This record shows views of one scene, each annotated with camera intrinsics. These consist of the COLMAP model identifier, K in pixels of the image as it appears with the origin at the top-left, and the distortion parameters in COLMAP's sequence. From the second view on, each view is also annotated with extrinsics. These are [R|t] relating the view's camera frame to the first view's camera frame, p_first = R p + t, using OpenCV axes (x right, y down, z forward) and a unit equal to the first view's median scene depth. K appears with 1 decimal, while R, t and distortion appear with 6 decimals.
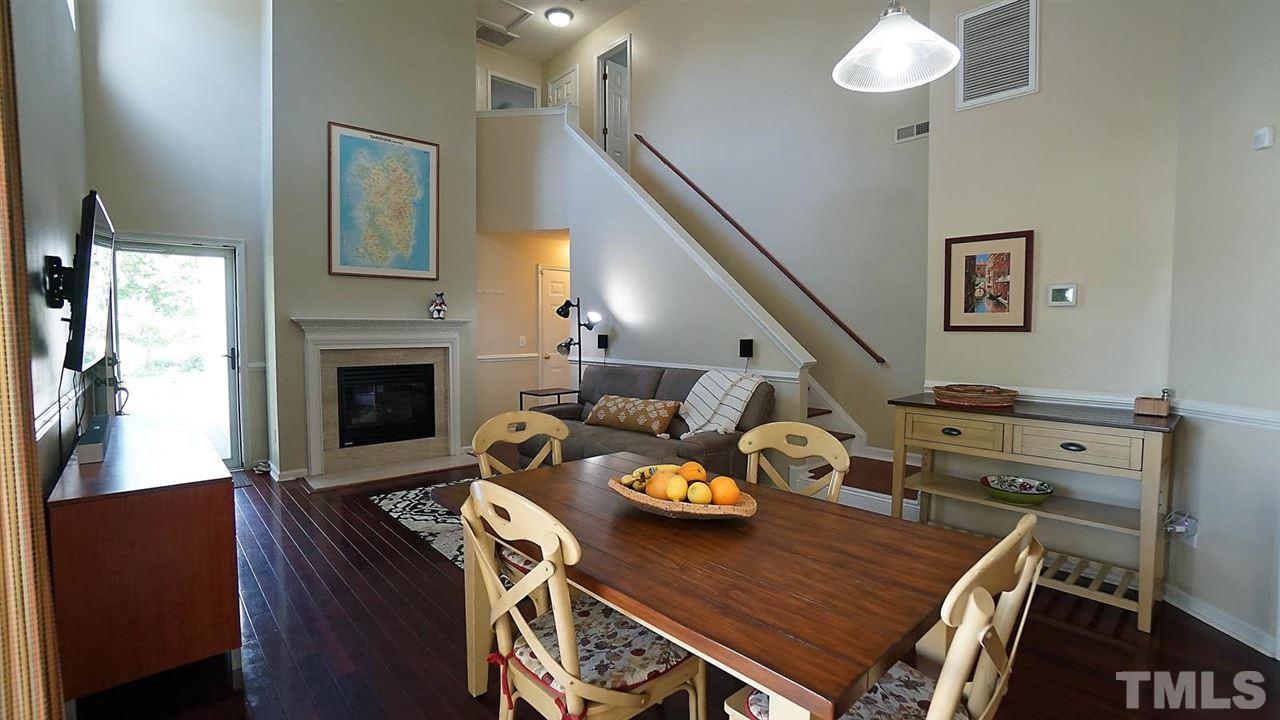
lens RADIAL K [[564.6, 0, 632.6], [0, 564.6, 357.5], [0, 0, 1]] dist [-0.069809, 0.025120]
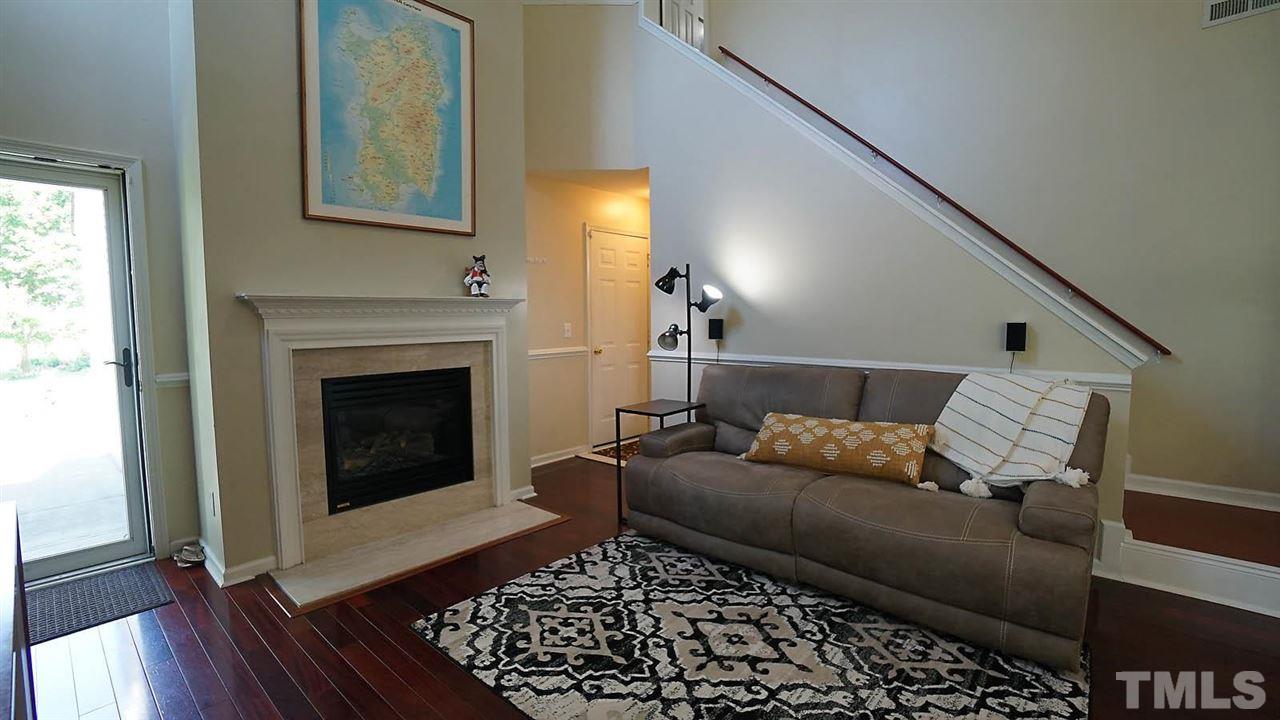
lens RADIAL K [[564.6, 0, 632.6], [0, 564.6, 357.5], [0, 0, 1]] dist [-0.069809, 0.025120]
pose [[0.993721, -0.018437, 0.110356, -0.264398], [0.015895, 0.999589, 0.023871, -0.013299], [-0.110750, -0.021967, 0.993605, 0.376405]]
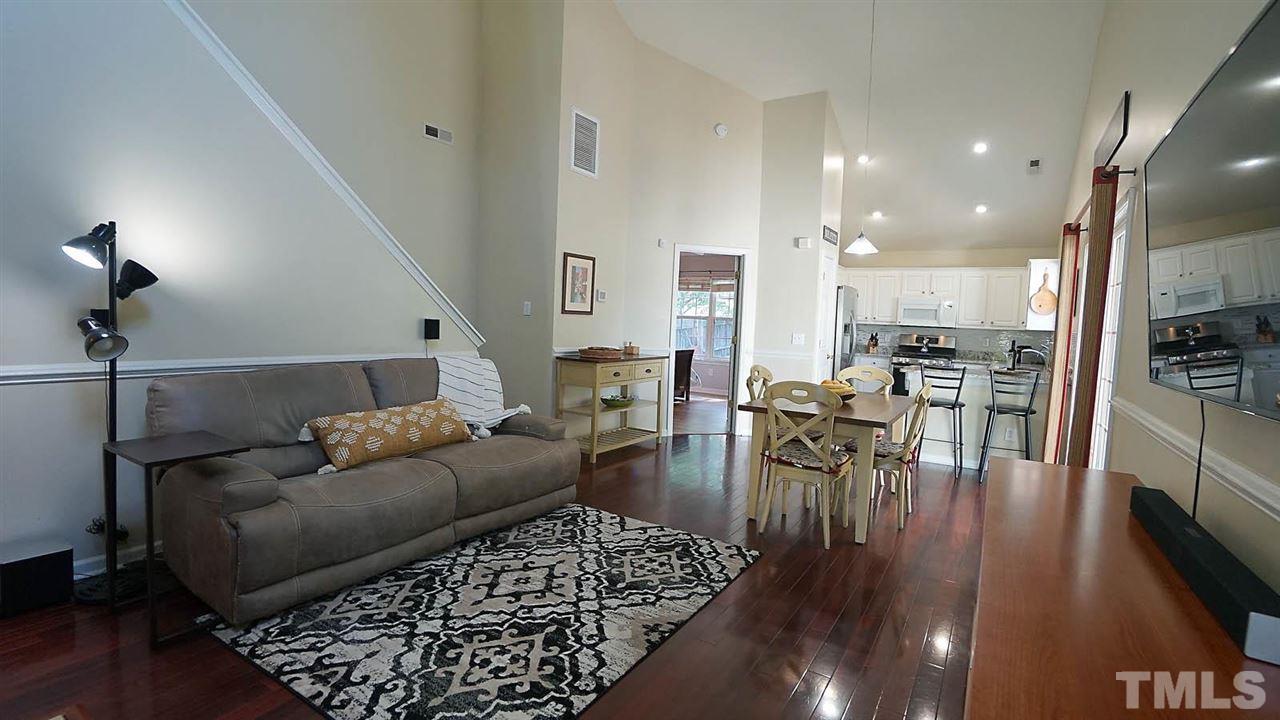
lens RADIAL K [[586.5, 0, 630.1], [0, 586.5, 358.1], [0, 0, 1]] dist [-0.064242, 0.027454]
pose [[-0.260572, -0.078657, 0.962245, -0.680674], [0.012846, 0.996305, 0.084919, -0.039991], [-0.965369, 0.034488, -0.258599, 0.823807]]
